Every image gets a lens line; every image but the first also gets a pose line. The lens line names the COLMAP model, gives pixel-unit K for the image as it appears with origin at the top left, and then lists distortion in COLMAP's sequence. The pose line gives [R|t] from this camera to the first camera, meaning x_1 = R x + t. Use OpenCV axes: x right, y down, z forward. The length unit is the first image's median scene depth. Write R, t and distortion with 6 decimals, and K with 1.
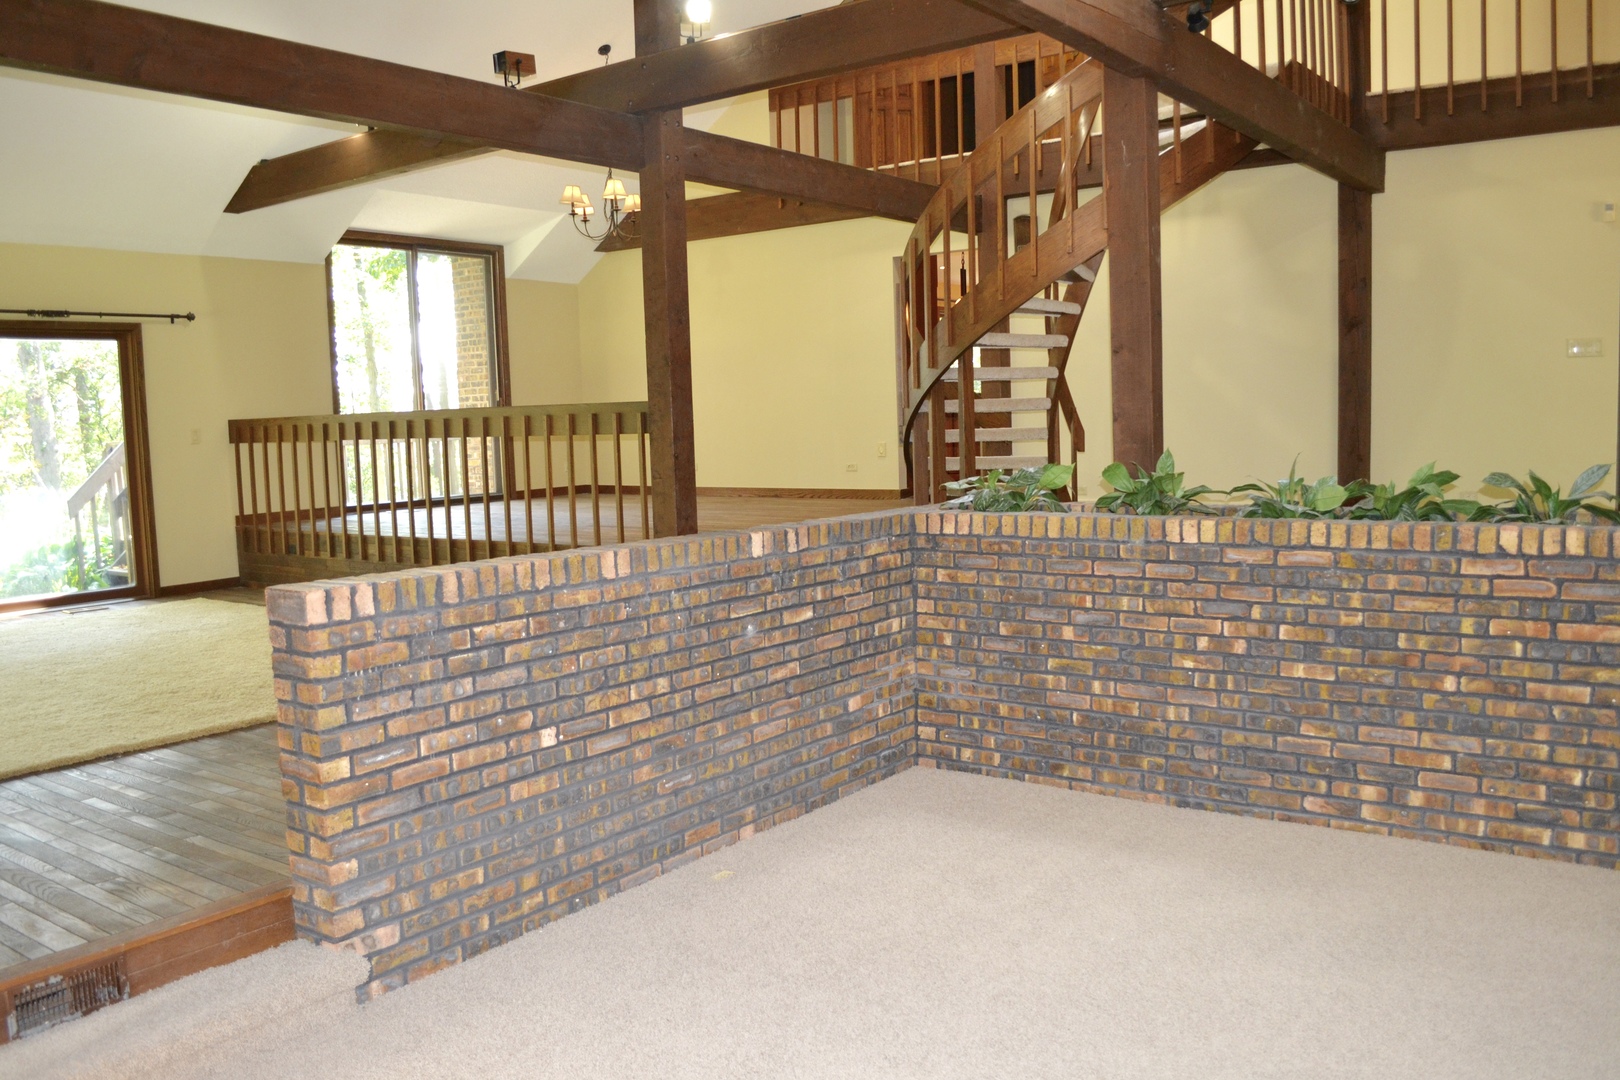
lens RADIAL K [[1300.6, 0, 813.3], [0, 1300.6, 542.2], [0, 0, 1]] dist [-0.085640, 0.013773]
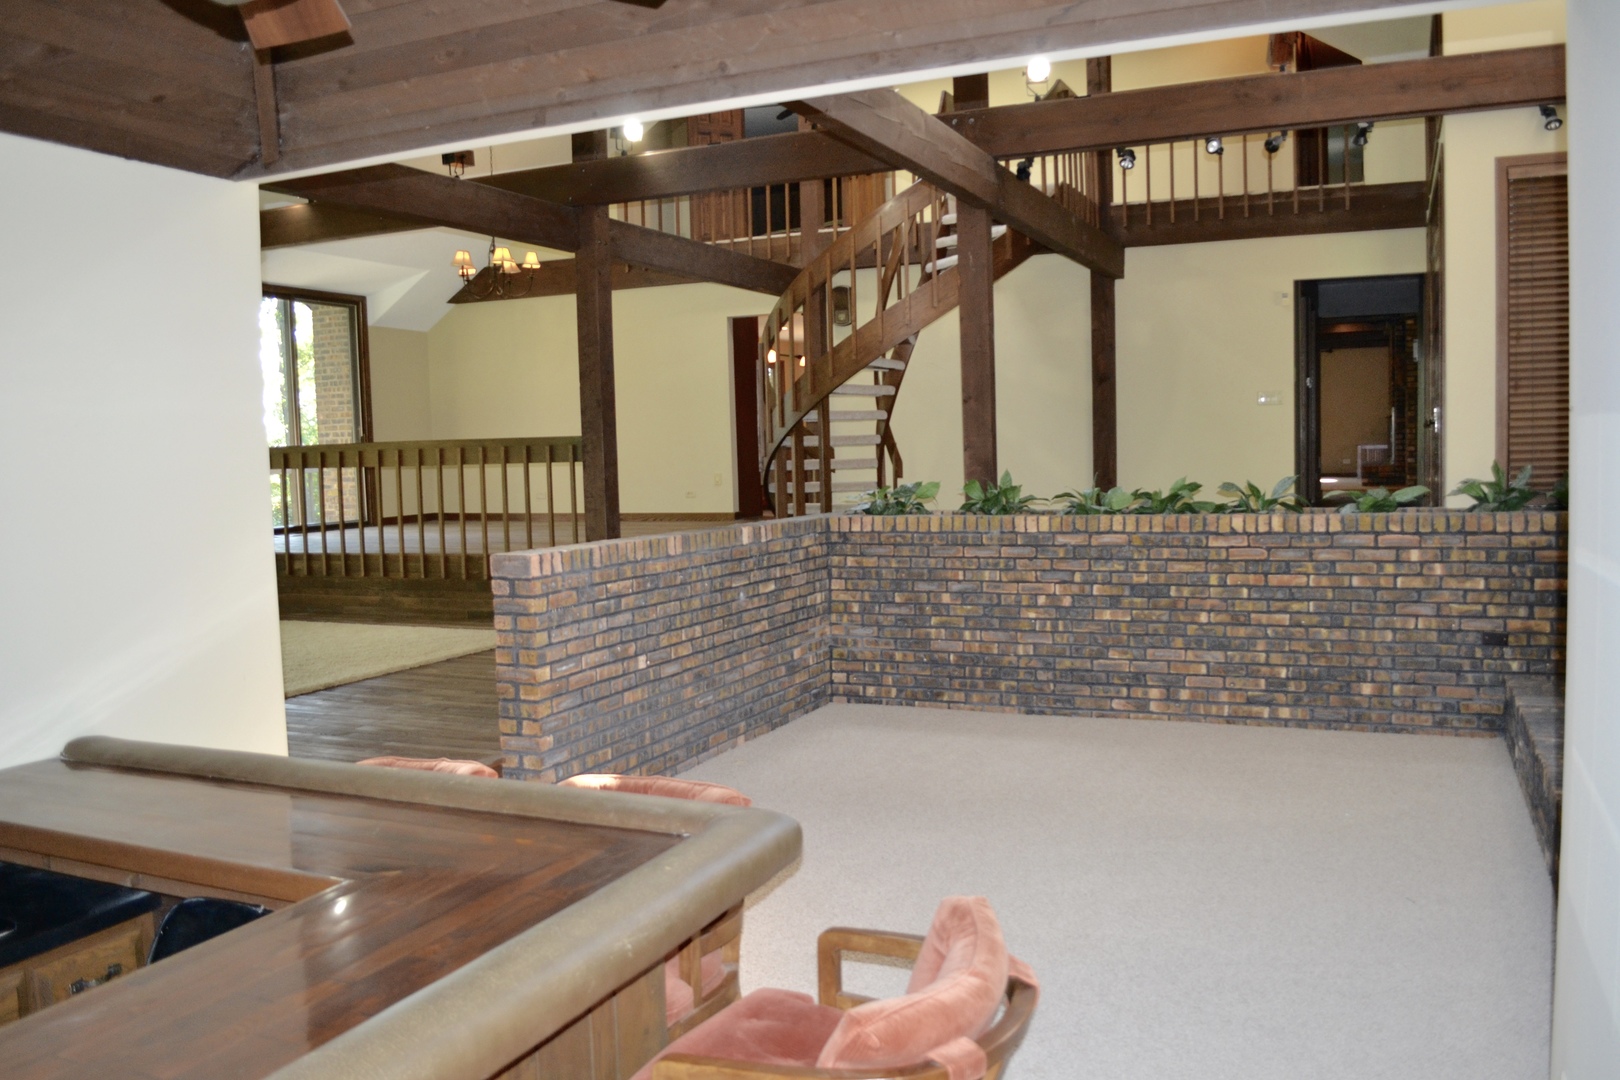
lens RADIAL K [[1300.6, 0, 808.2], [0, 1300.6, 540.6], [0, 0, 1]] dist [-0.085640, 0.013773]
pose [[0.977505, -0.011505, 0.210597, -0.262009], [0.018141, 0.999397, -0.029605, 0.048068], [-0.210129, 0.032760, 0.977125, -0.381096]]
